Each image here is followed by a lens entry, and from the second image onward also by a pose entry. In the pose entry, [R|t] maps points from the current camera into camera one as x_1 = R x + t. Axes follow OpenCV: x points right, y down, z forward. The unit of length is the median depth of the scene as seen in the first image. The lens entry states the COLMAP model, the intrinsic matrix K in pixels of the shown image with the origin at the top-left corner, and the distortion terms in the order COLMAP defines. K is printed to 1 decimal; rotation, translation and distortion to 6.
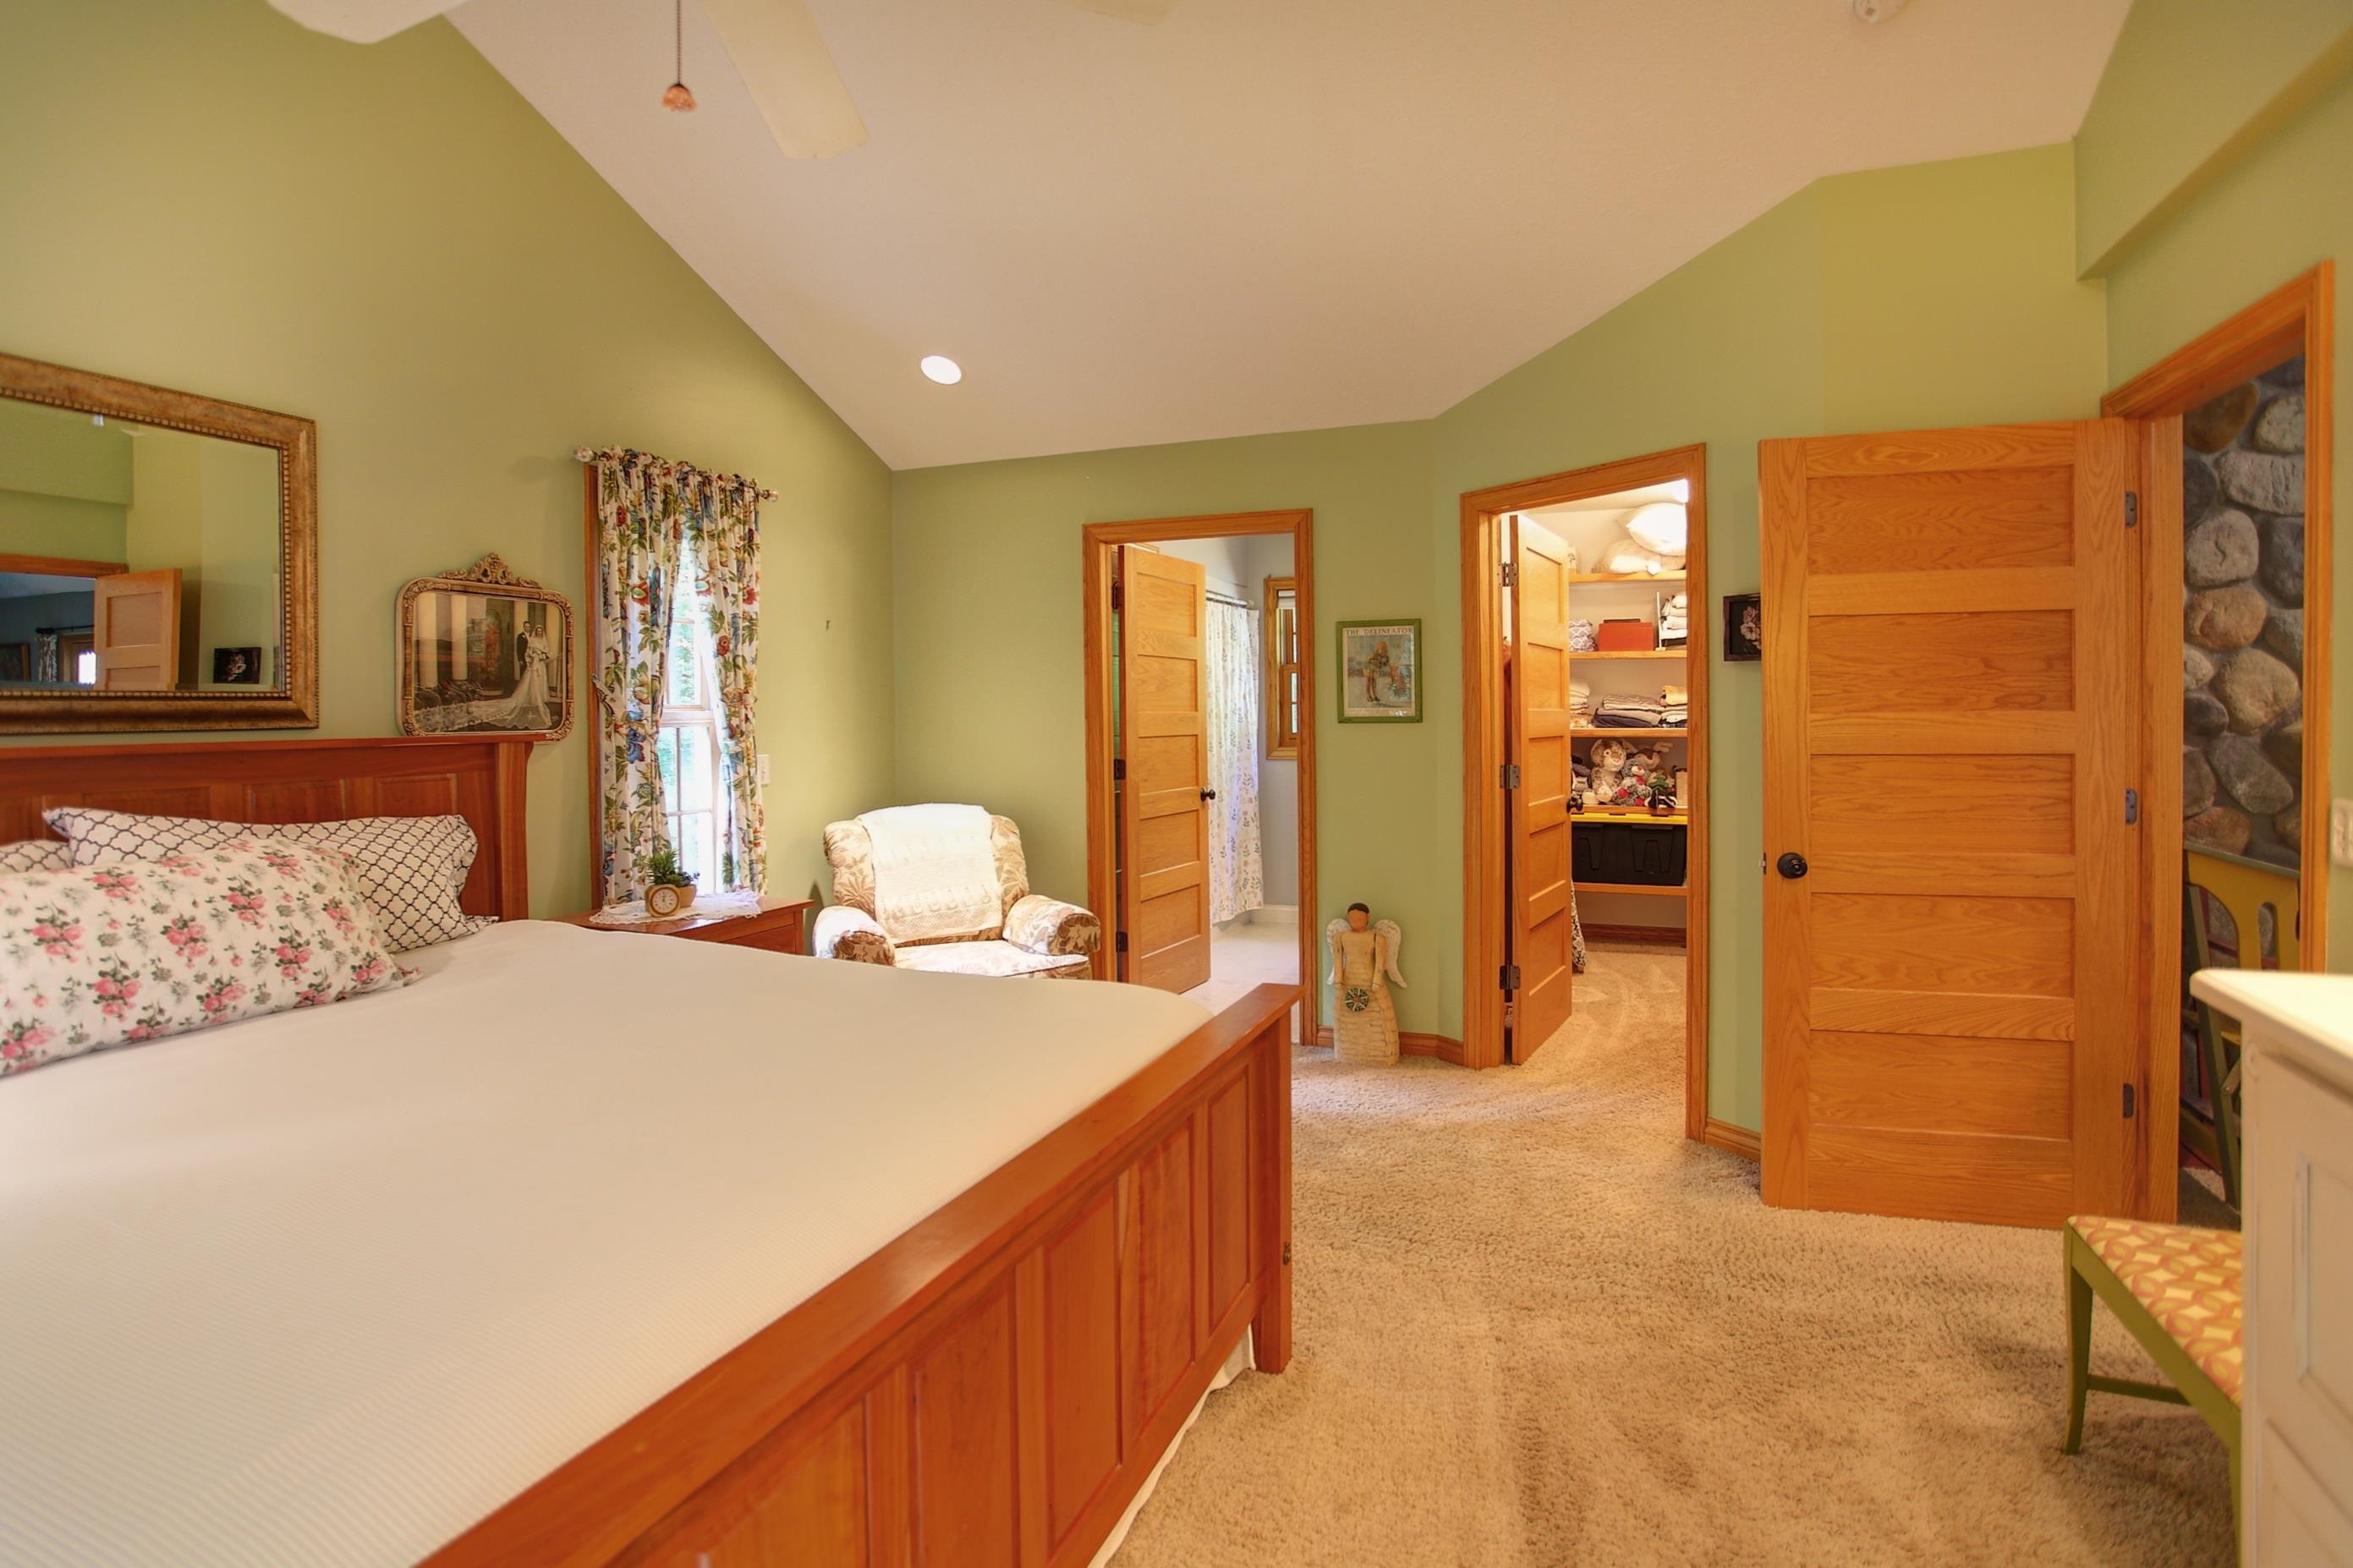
lens RADIAL K [[1221.7, 0, 1124.2], [0, 1221.7, 769.0], [0, 0, 1]] dist [-0.065789, 0.043846]
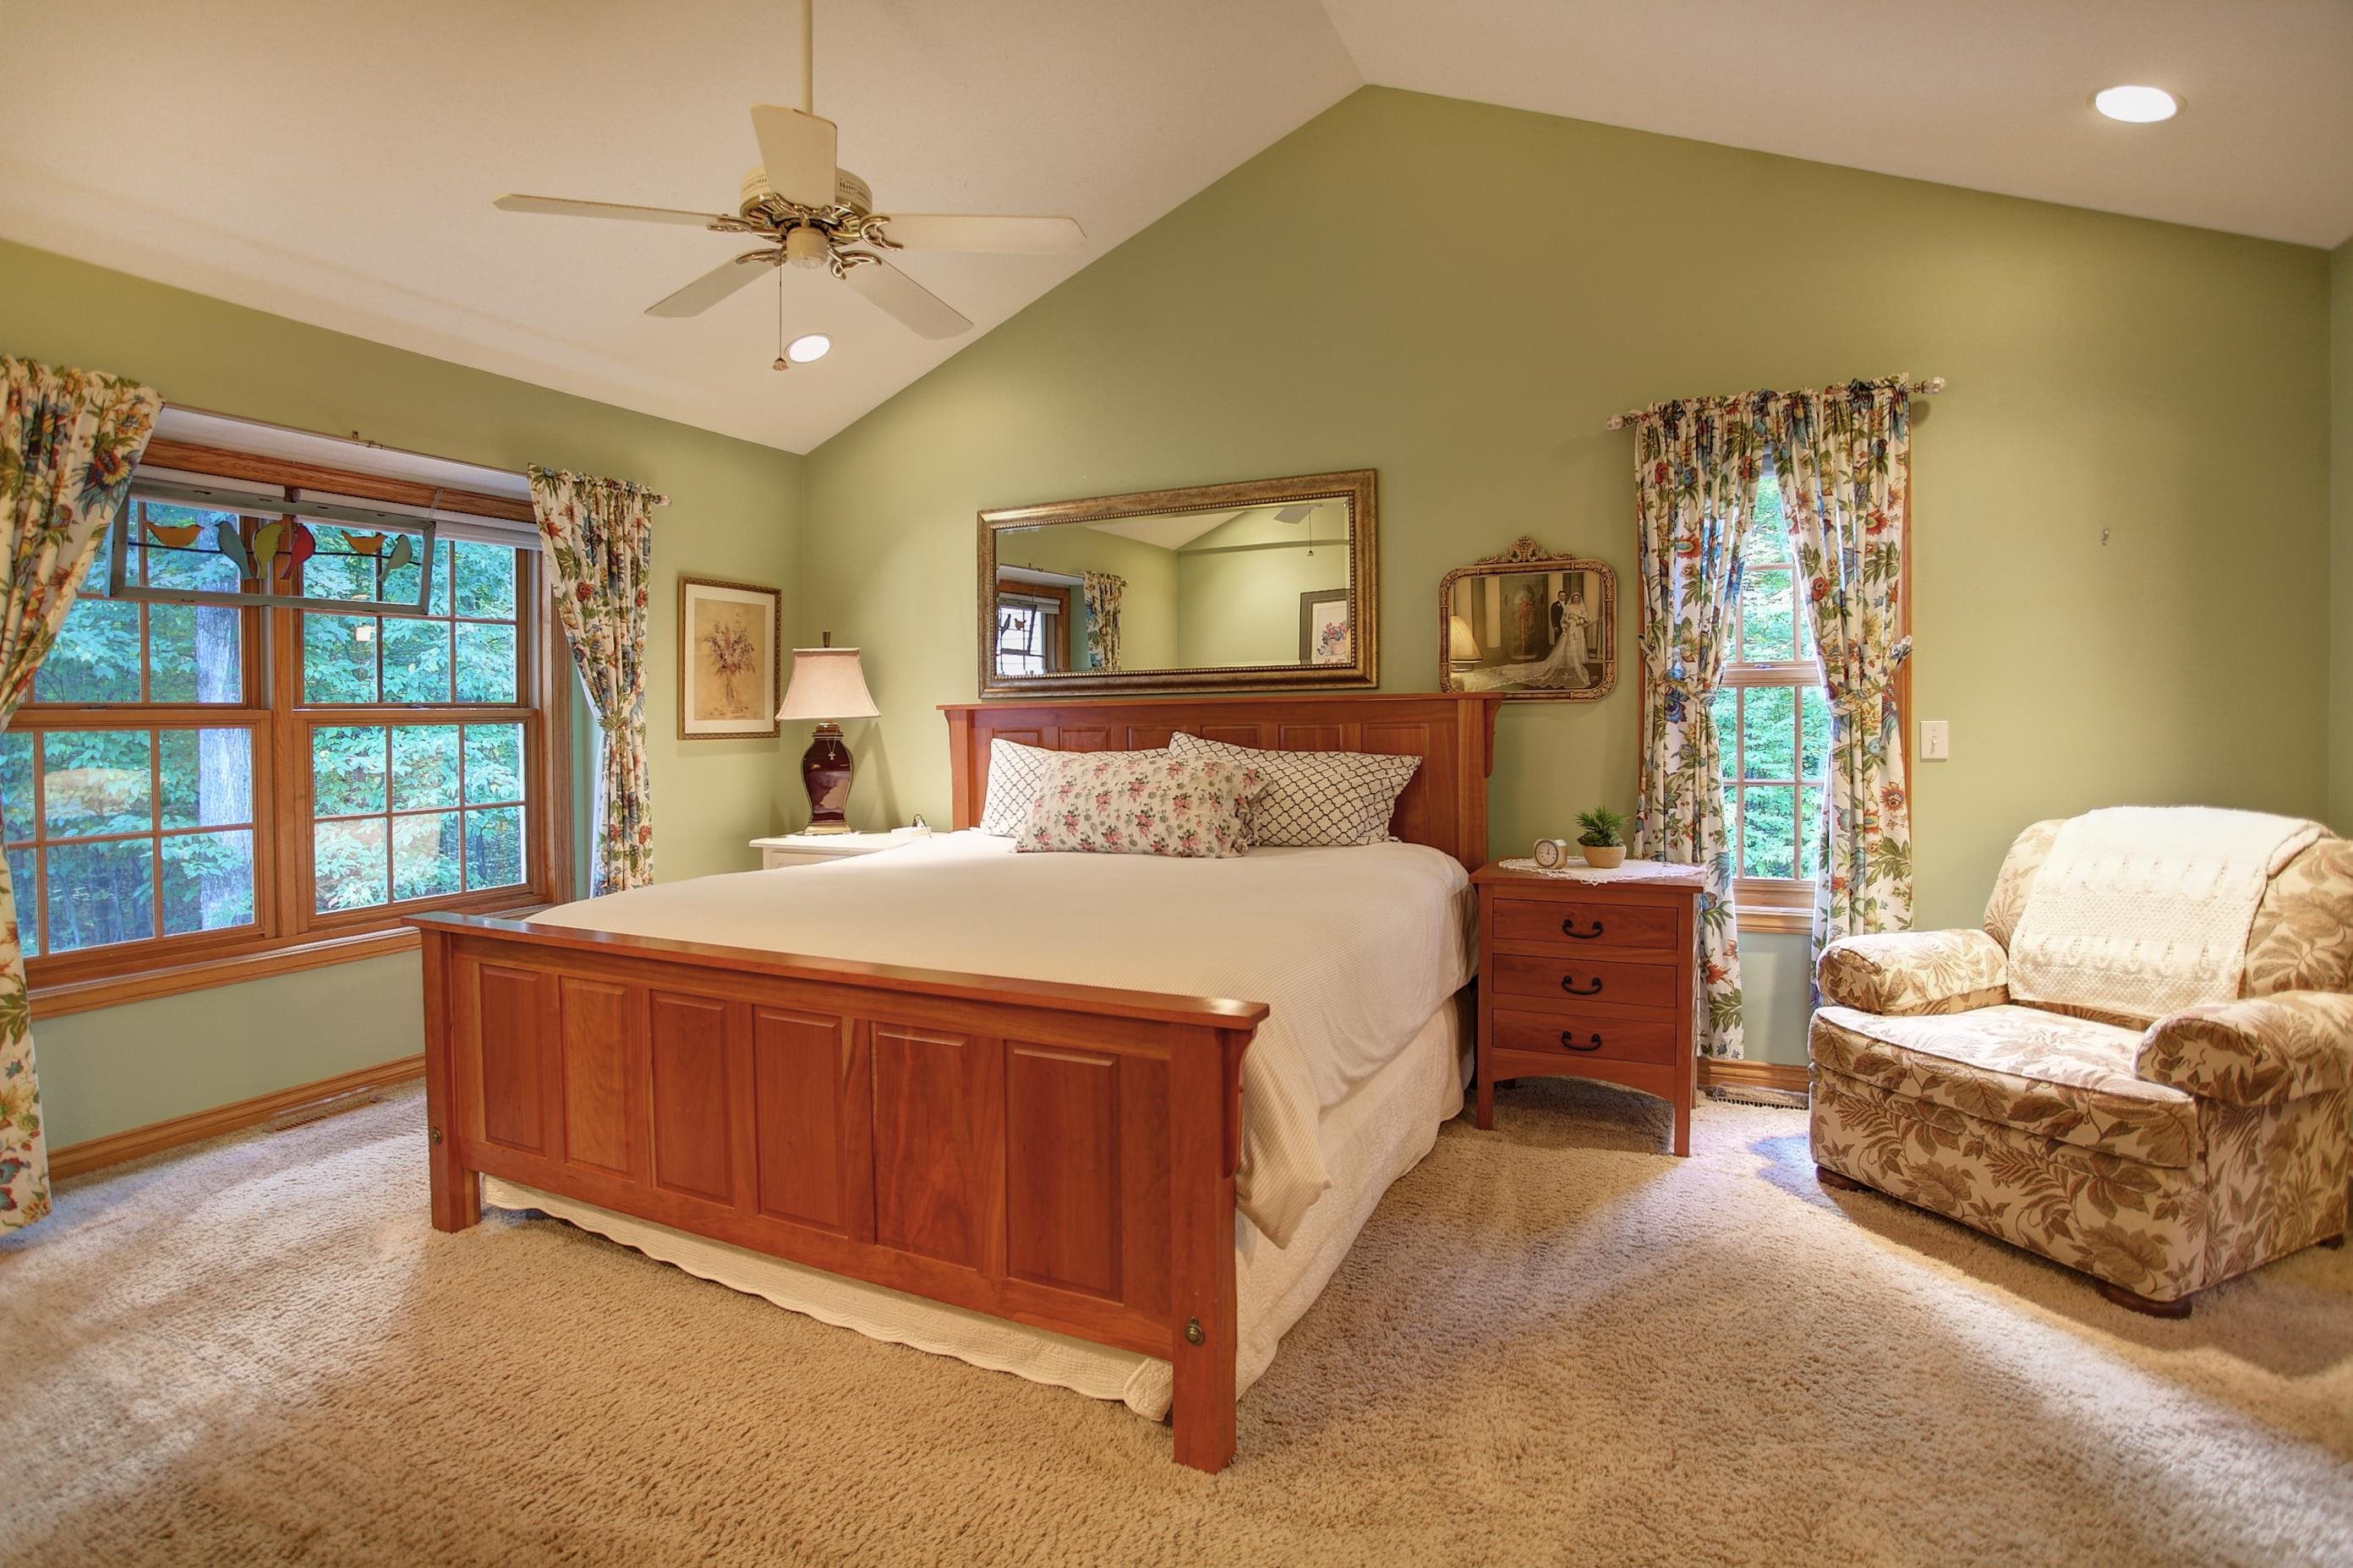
lens RADIAL K [[1228.4, 0, 1151.8], [0, 1228.4, 735.2], [0, 0, 1]] dist [-0.070388, 0.044488]
pose [[-0.066781, 0.024168, -0.997475, 0.590485], [-0.033874, 0.999075, 0.026475, -0.006682], [0.997192, 0.035557, -0.065901, 0.642495]]
